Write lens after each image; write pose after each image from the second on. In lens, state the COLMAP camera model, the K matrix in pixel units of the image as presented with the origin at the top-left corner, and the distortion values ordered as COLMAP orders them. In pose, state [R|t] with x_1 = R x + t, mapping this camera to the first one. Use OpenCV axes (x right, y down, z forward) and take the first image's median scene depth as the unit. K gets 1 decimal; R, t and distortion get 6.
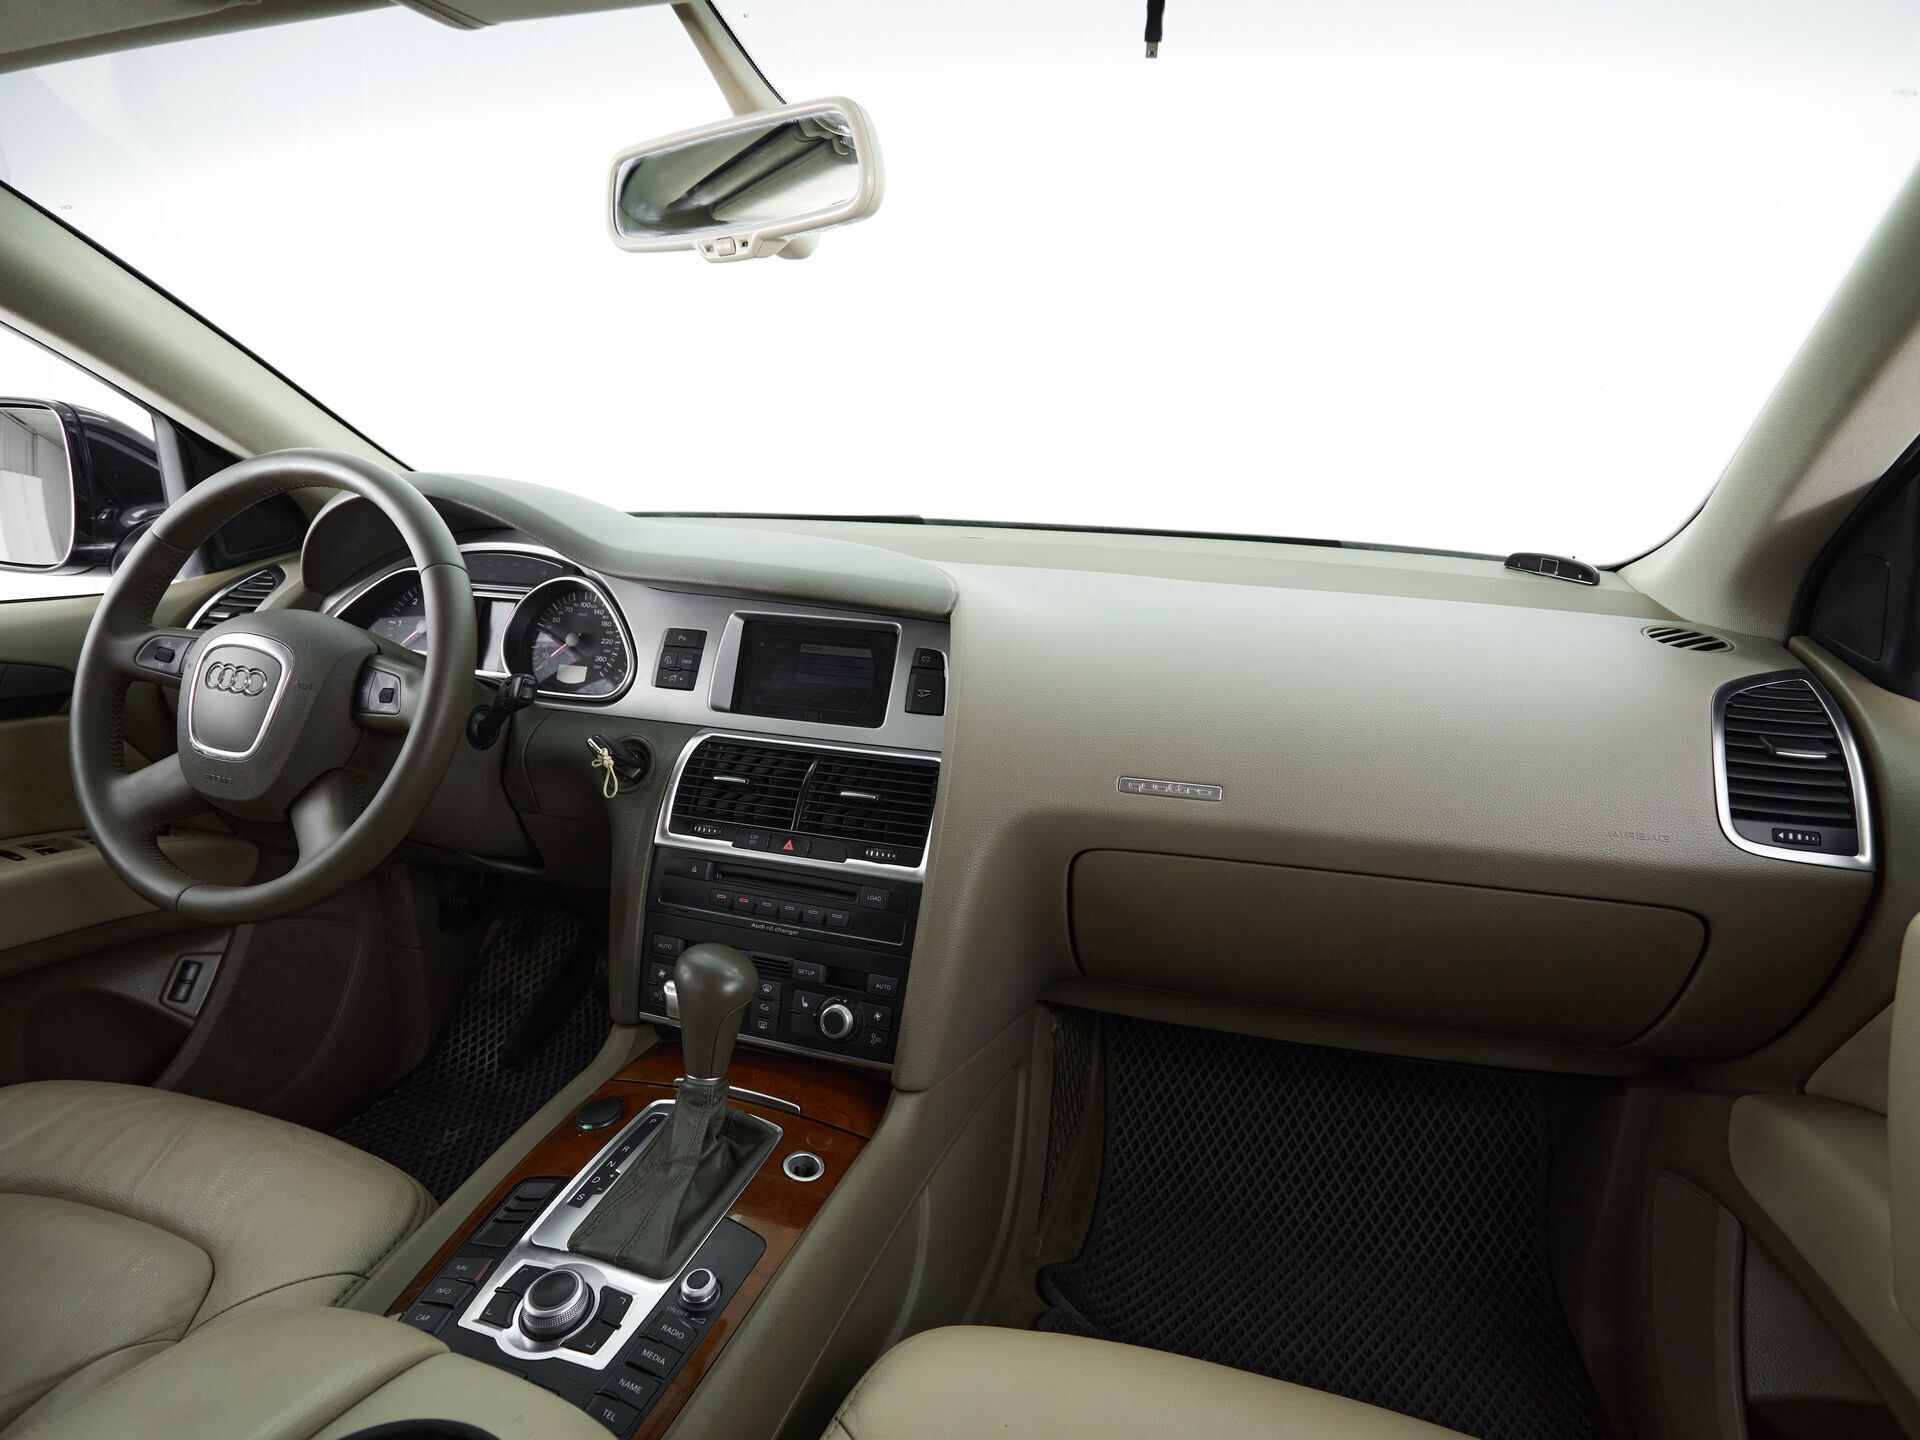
lens RADIAL K [[1019.6, 0, 977.4], [0, 1019.6, 720.3], [0, 0, 1]] dist [-0.001496, -0.000224]
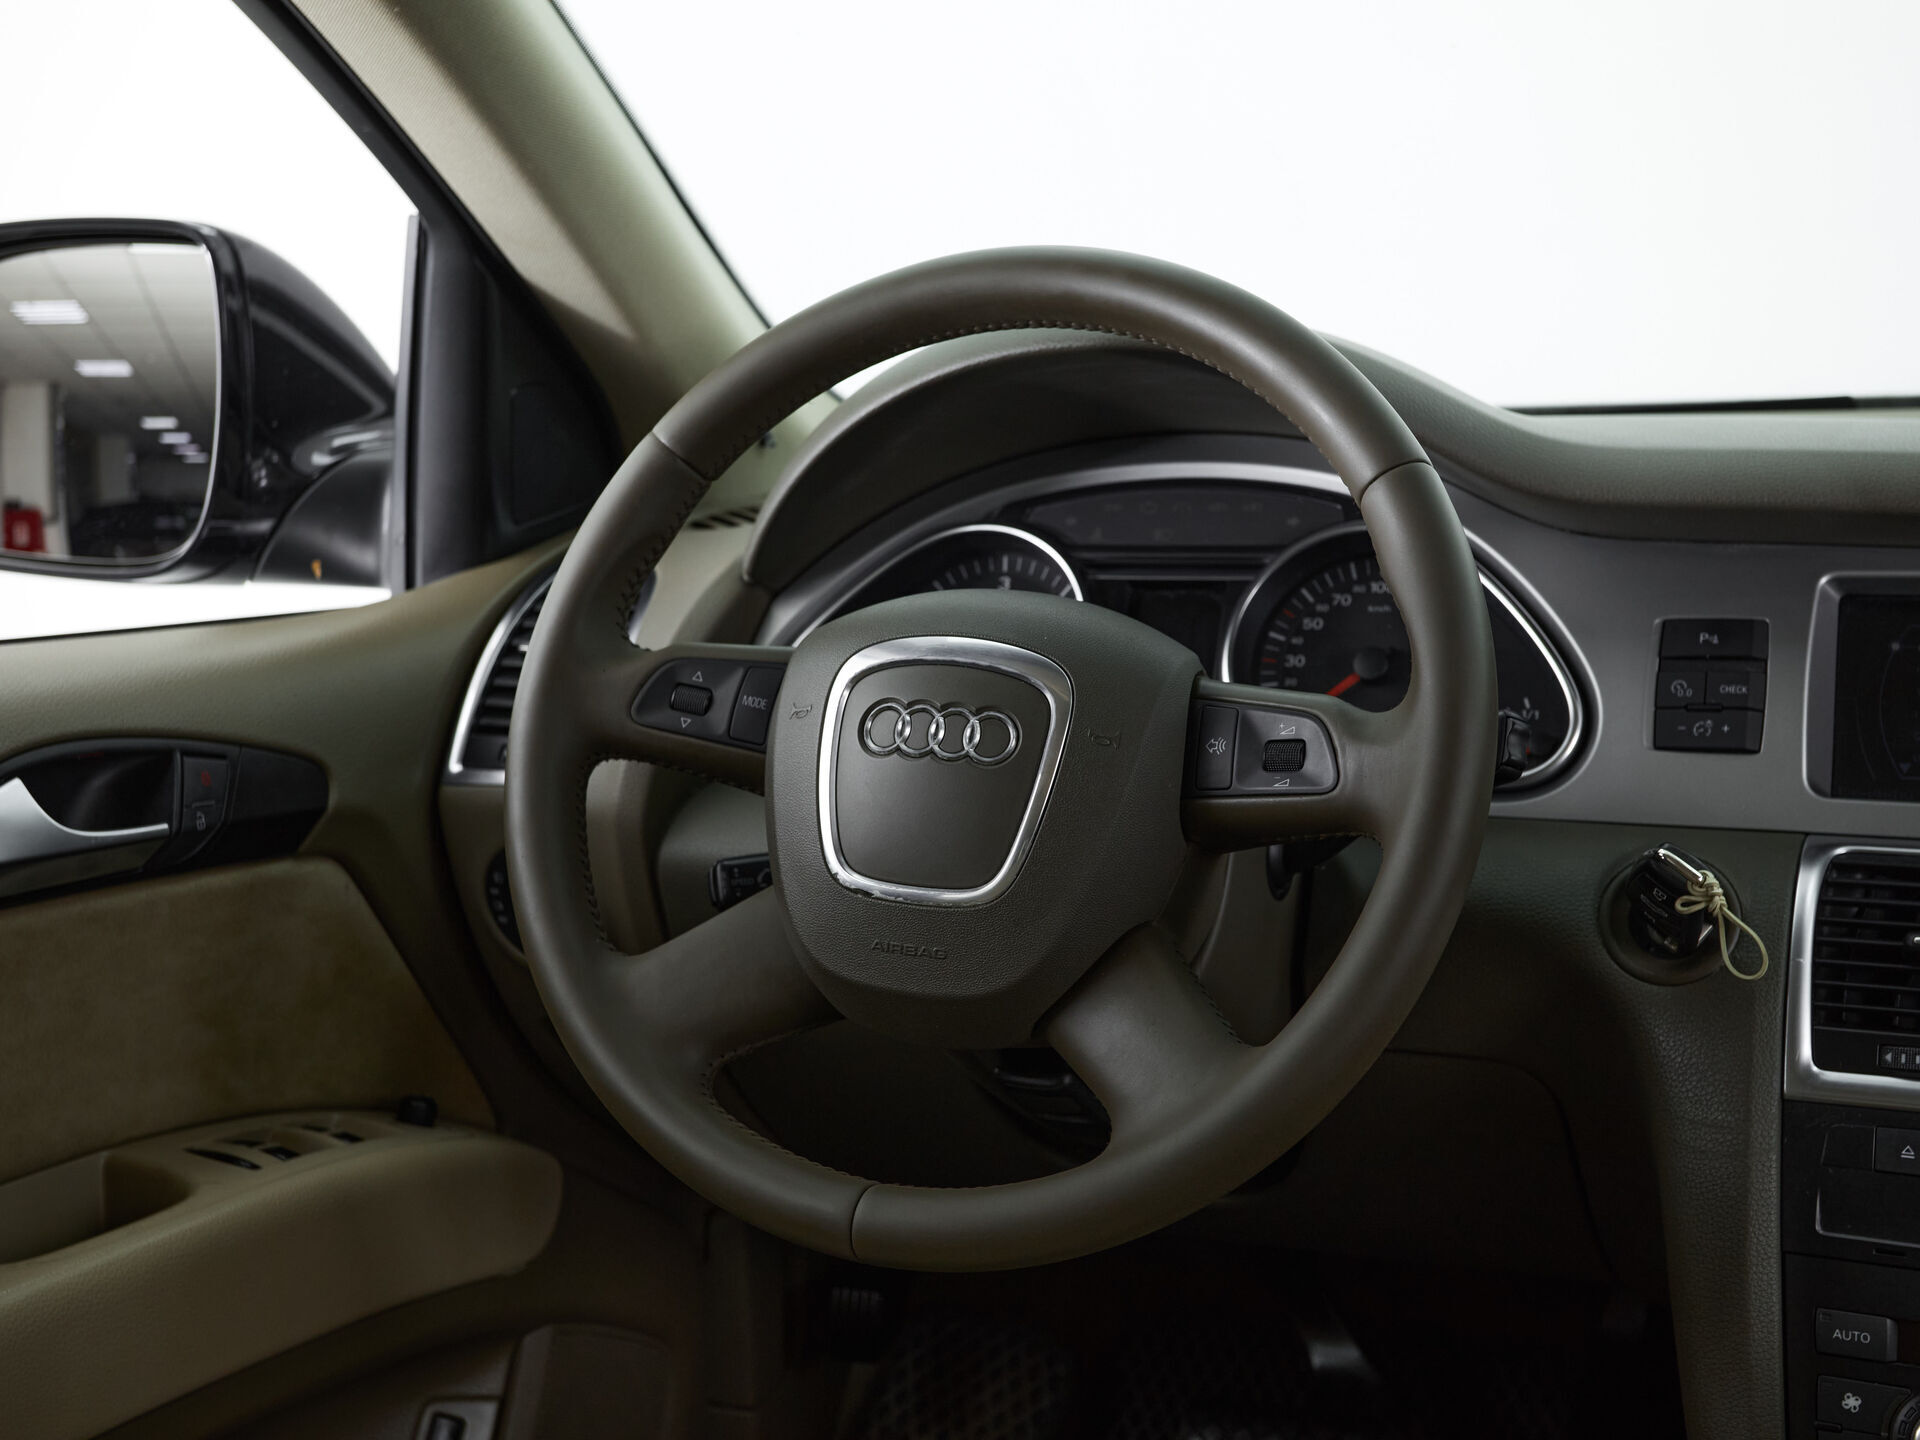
lens RADIAL K [[2332.8, 0, 947.2], [0, 2332.8, 719.1], [0, 0, 1]] dist [0.021393, 0.051529]
pose [[0.992827, -0.034362, -0.114518, -0.550330], [0.021804, 0.993785, -0.109159, 0.063095], [0.117557, 0.105879, 0.987406, -0.039608]]
